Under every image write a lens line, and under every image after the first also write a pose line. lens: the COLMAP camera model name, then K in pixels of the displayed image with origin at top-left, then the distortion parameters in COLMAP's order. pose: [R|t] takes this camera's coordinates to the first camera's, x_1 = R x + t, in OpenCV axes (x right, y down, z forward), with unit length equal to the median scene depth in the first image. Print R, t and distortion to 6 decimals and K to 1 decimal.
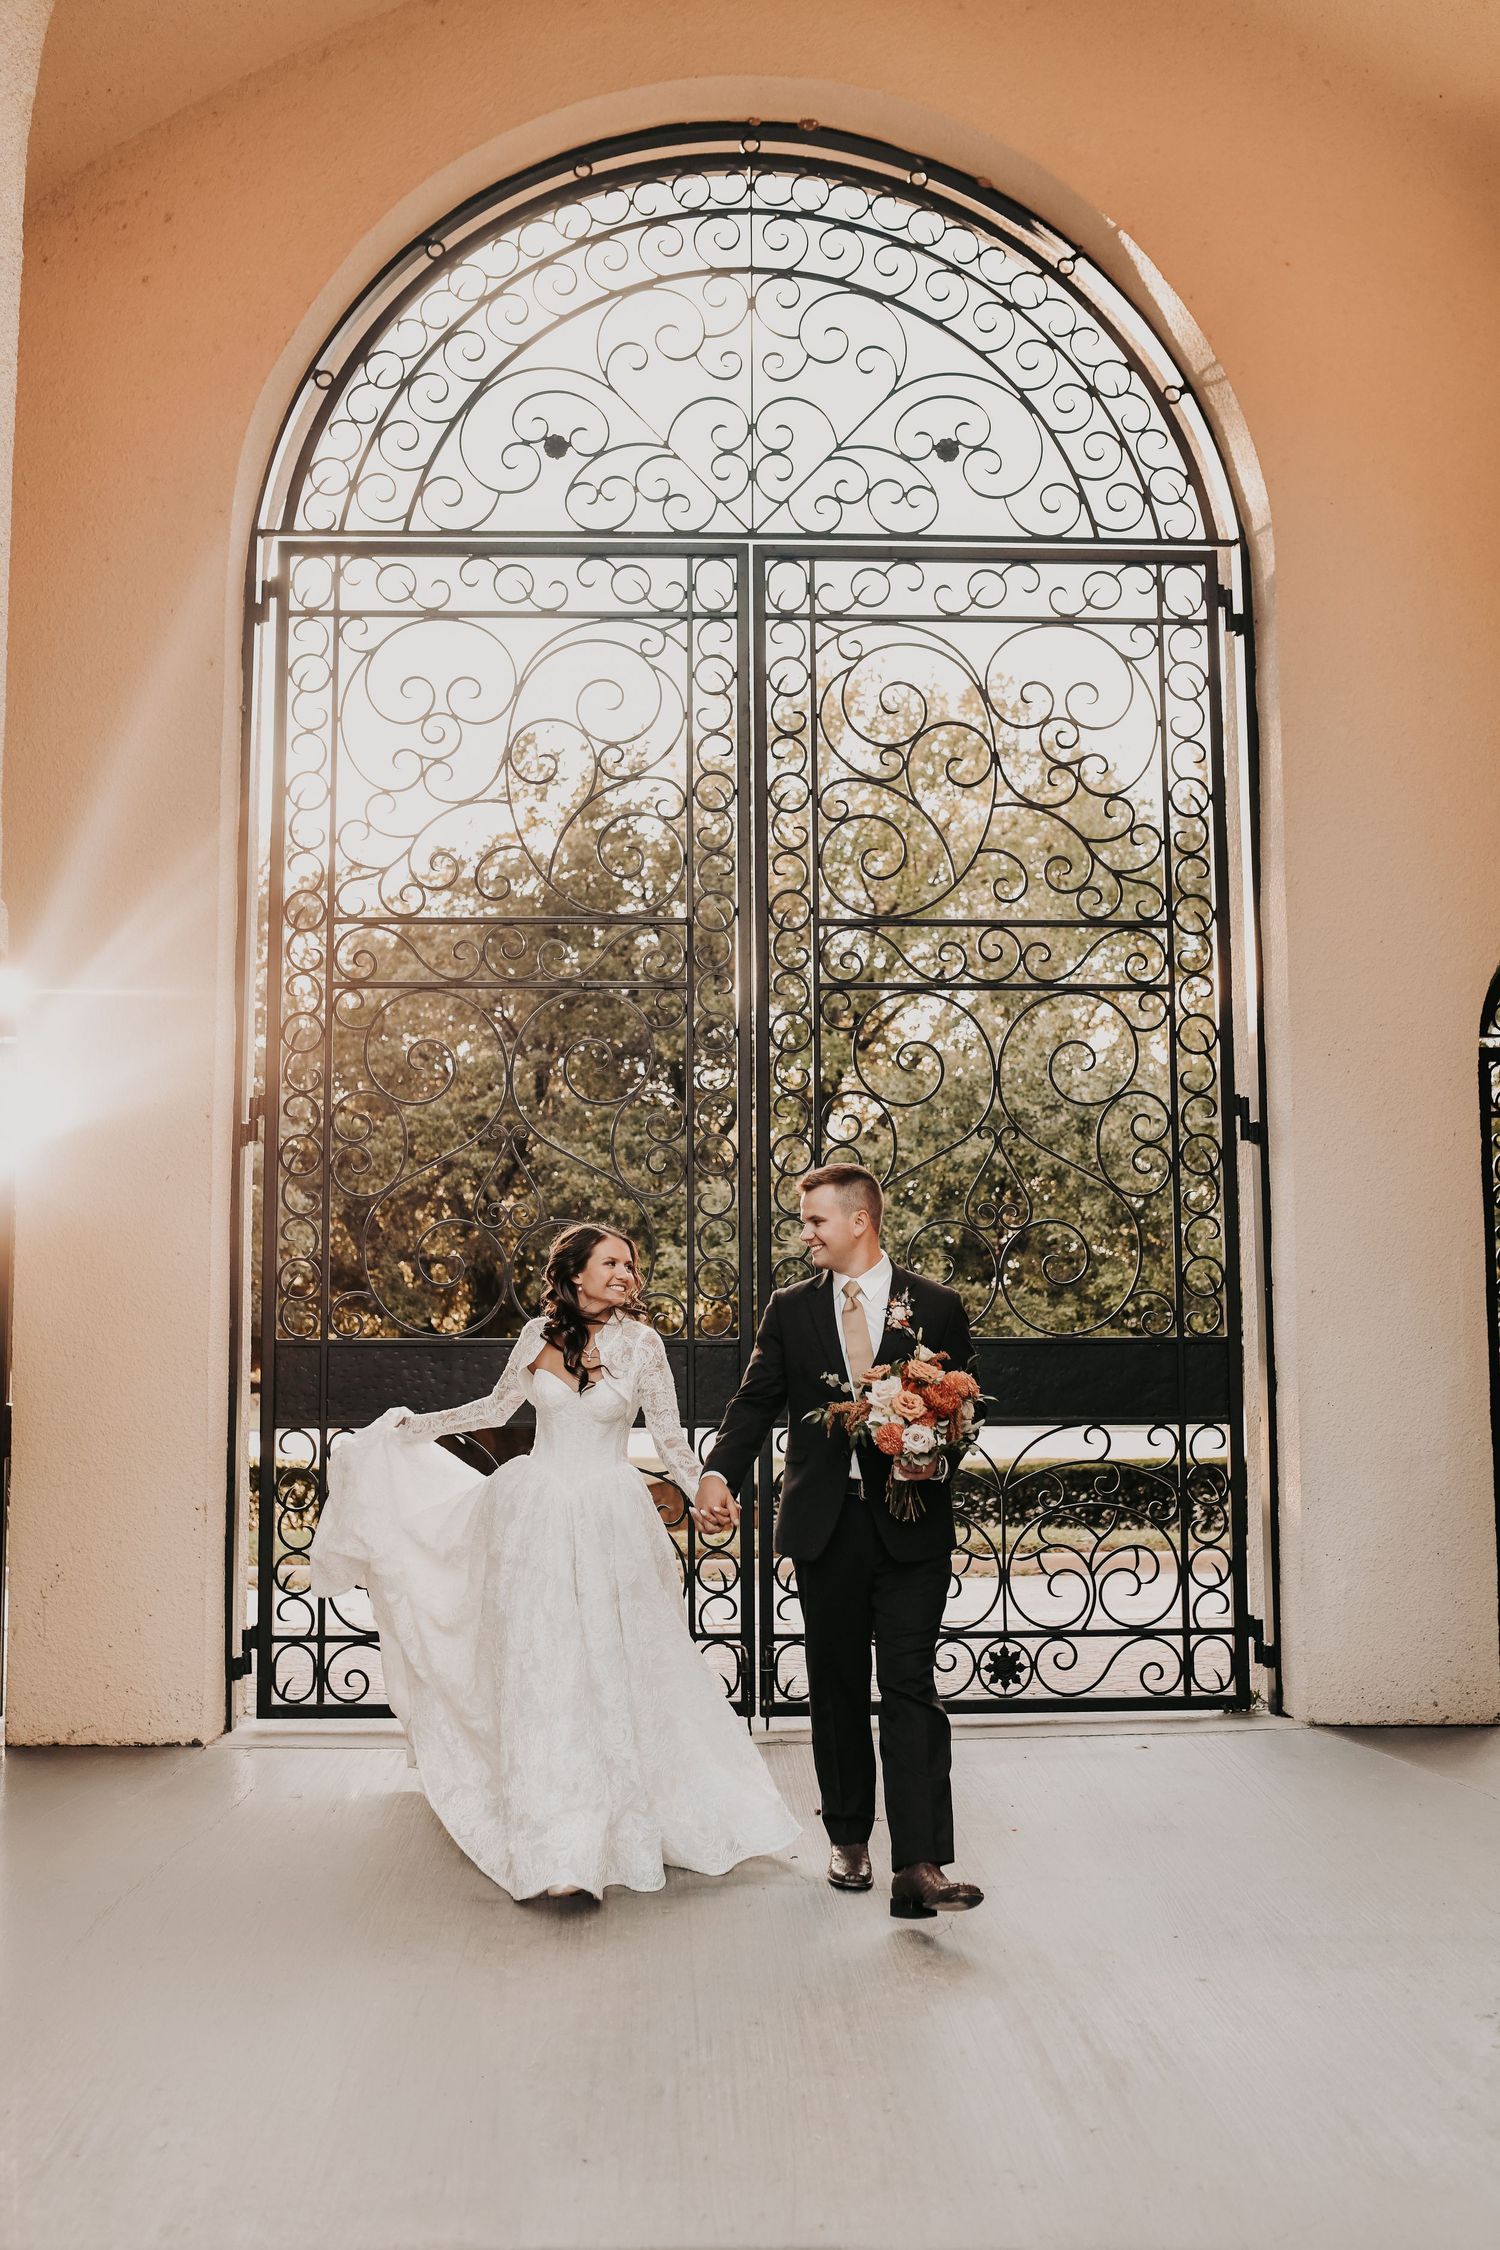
lens RADIAL K [[2167.6, 0, 737.6], [0, 2167.6, 1125.4], [0, 0, 1]] dist [-0.029316, 0.000000]
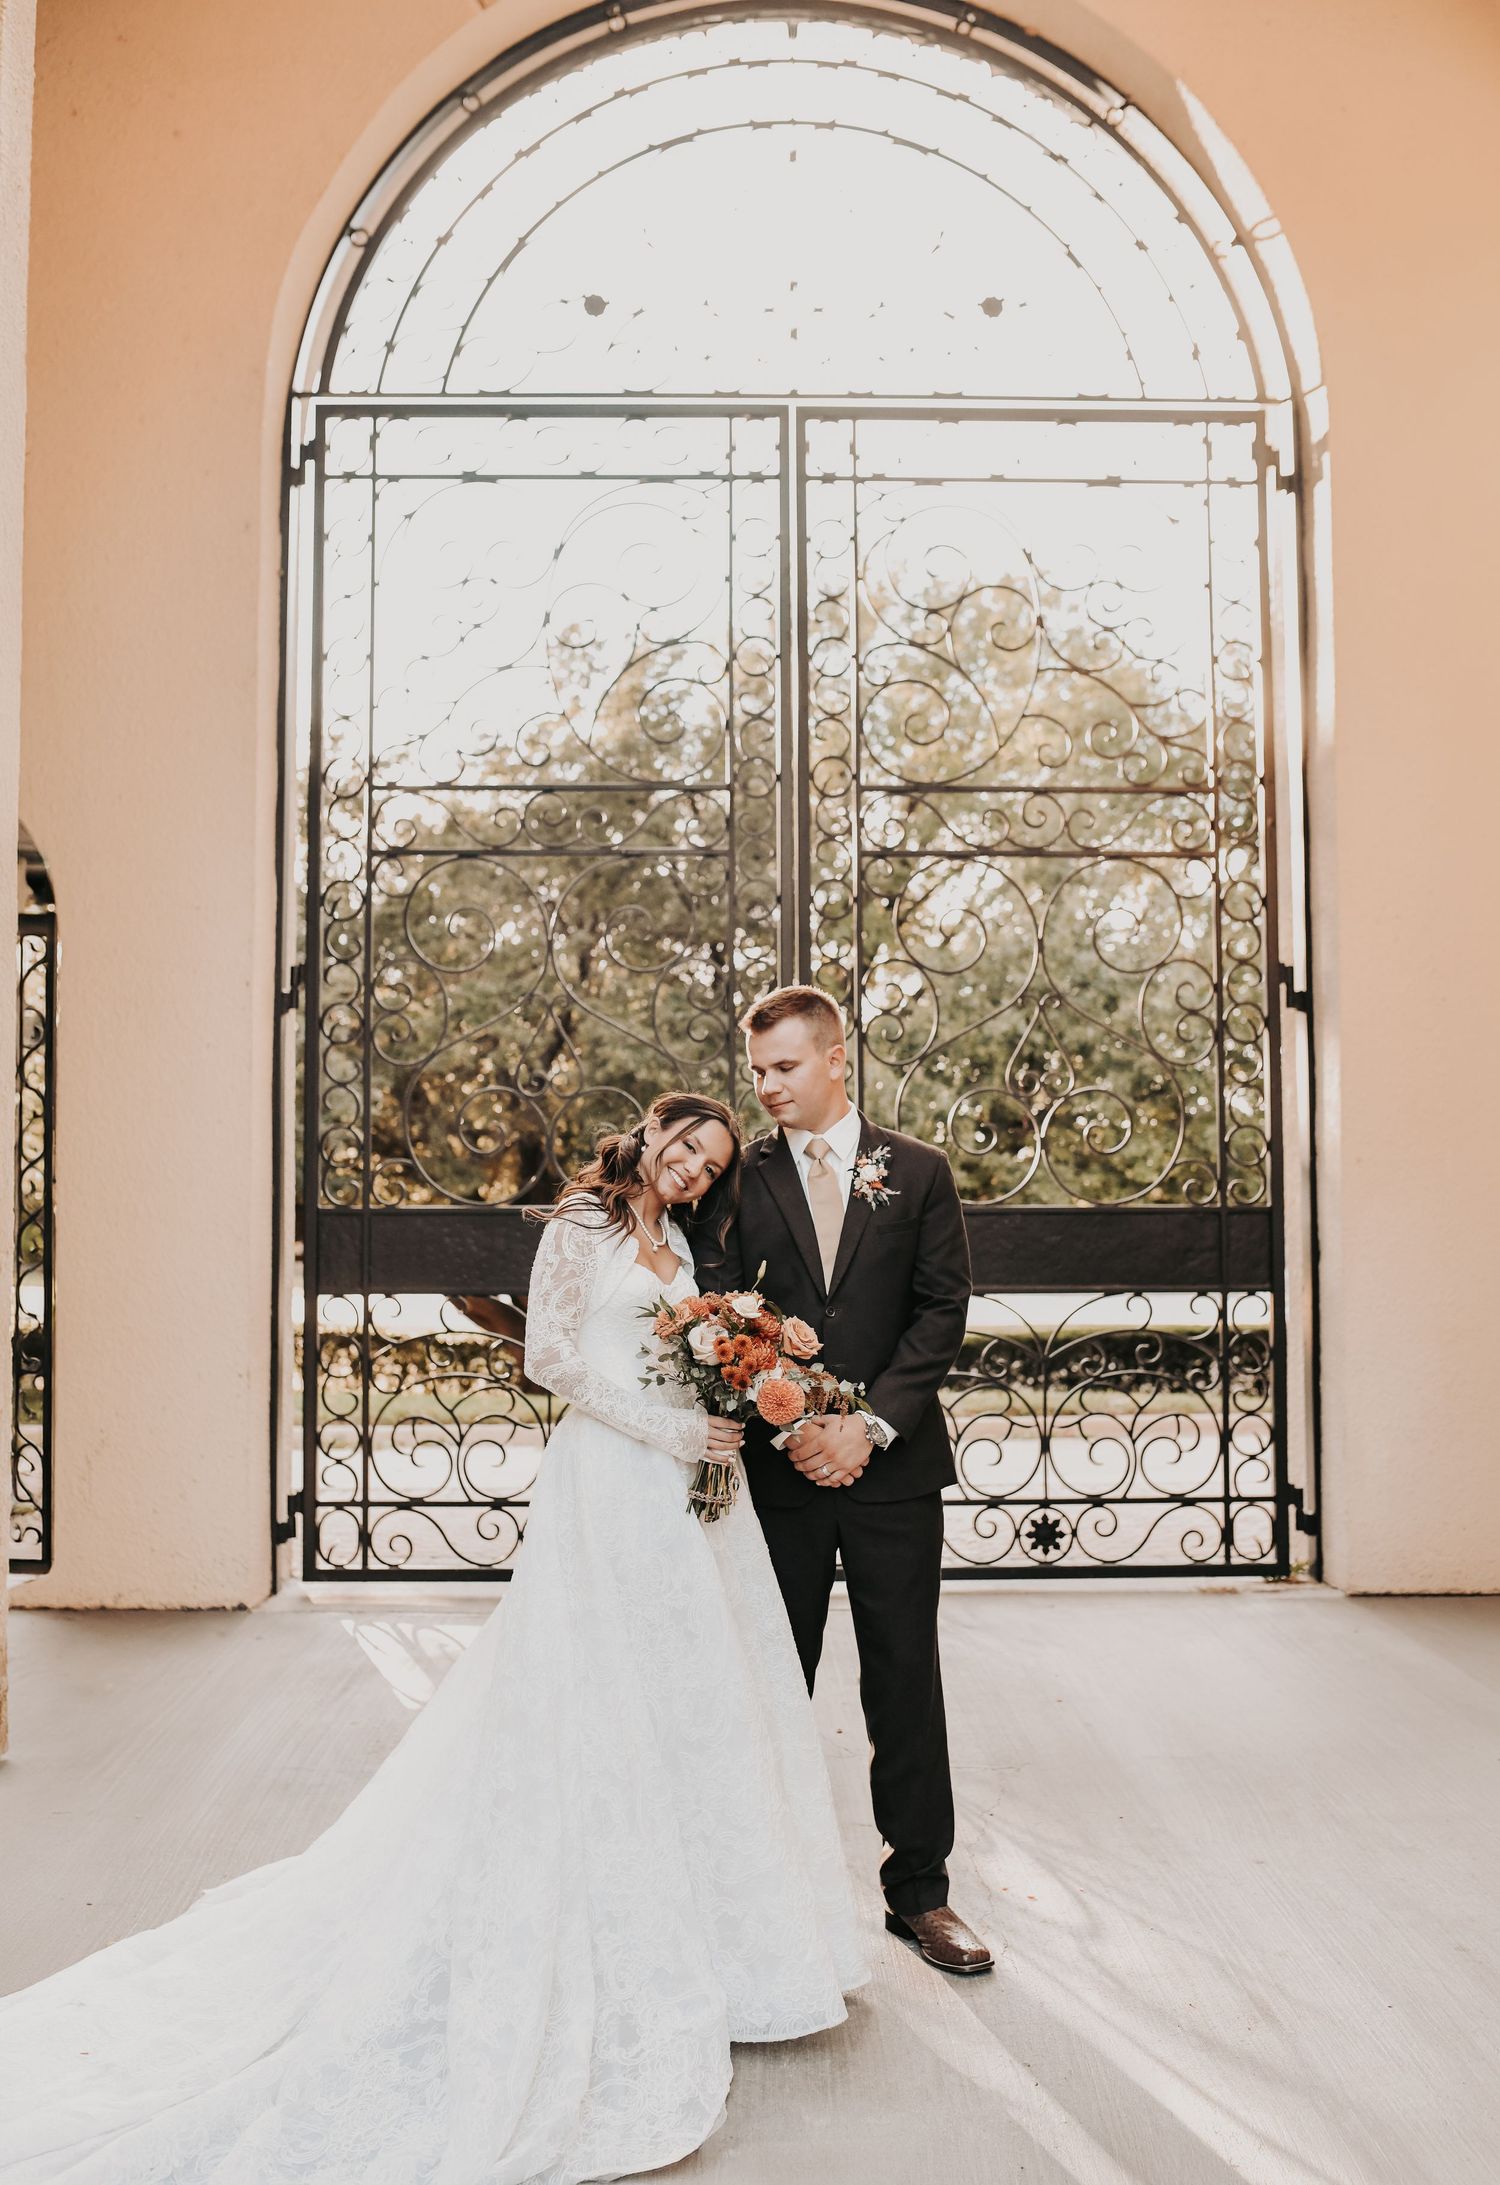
lens RADIAL K [[2064.2, 0, 736.4], [0, 2064.2, 1091.3], [0, 0, 1]] dist [-0.024928, 0.000000]
pose [[0.999855, 0.000375, -0.017026, -0.003342], [0.000335, 0.999131, 0.041673, 0.005273], [0.017027, -0.041672, 0.998986, 0.049360]]
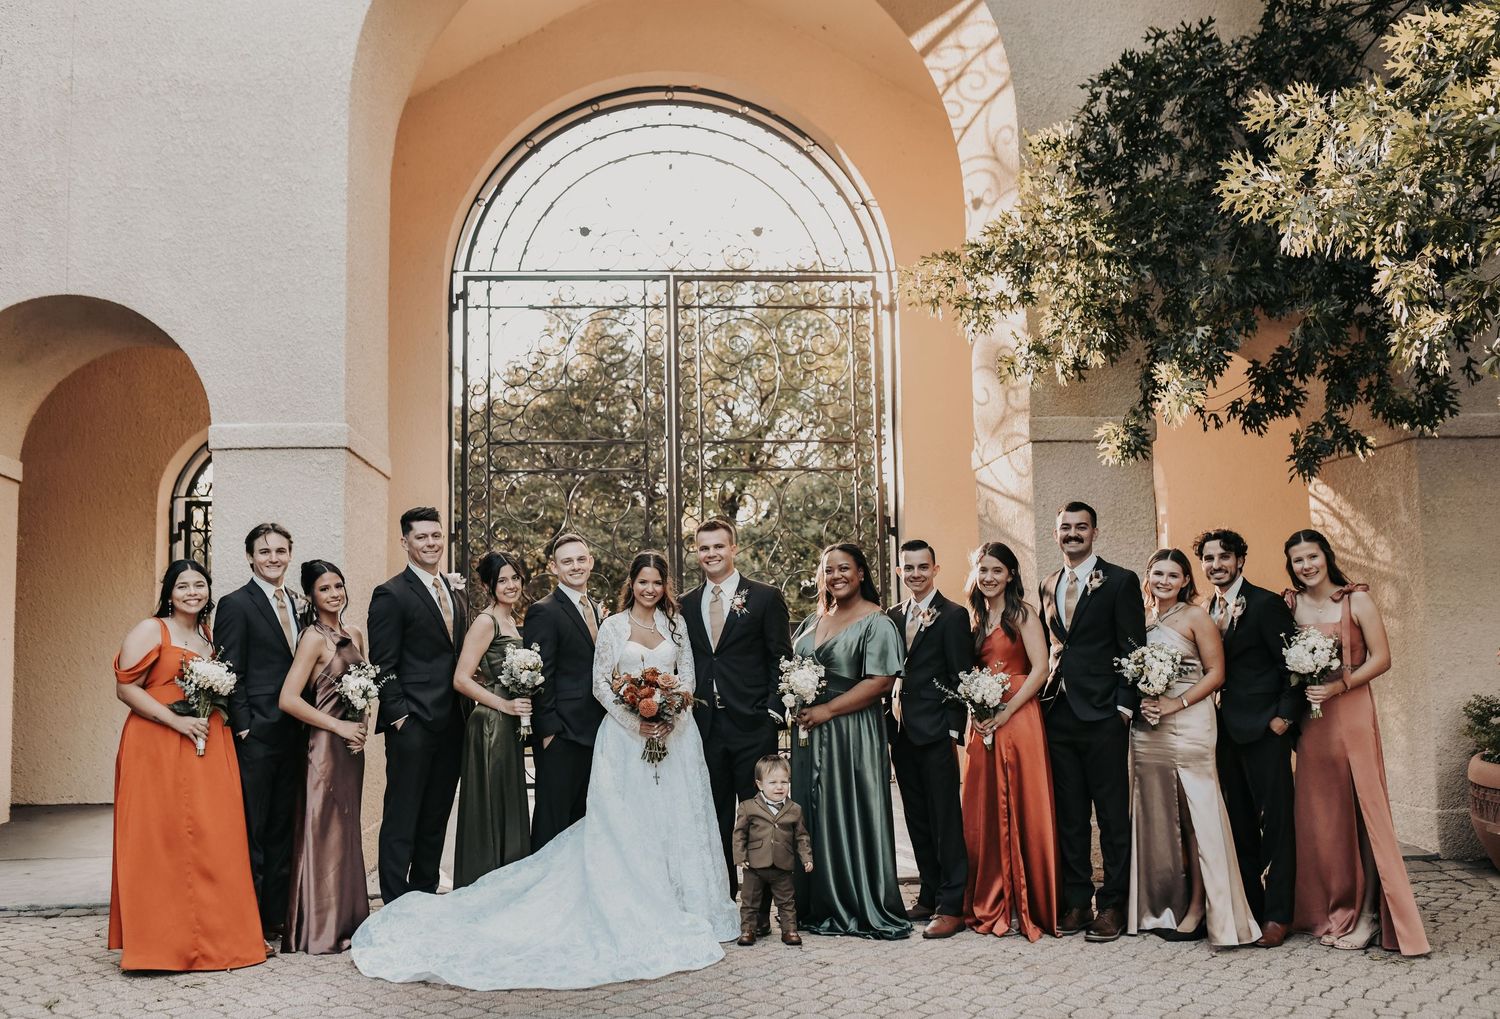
lens RADIAL K [[1417.1, 0, 748.6], [0, 1417.1, 517.9], [0, 0, 1]] dist [-0.024928, 0.000000]
pose [[0.999100, -0.012037, 0.040662, 0.023590], [0.011834, 0.999916, 0.005221, -0.020163], [-0.040722, -0.004735, 0.999159, -0.495984]]
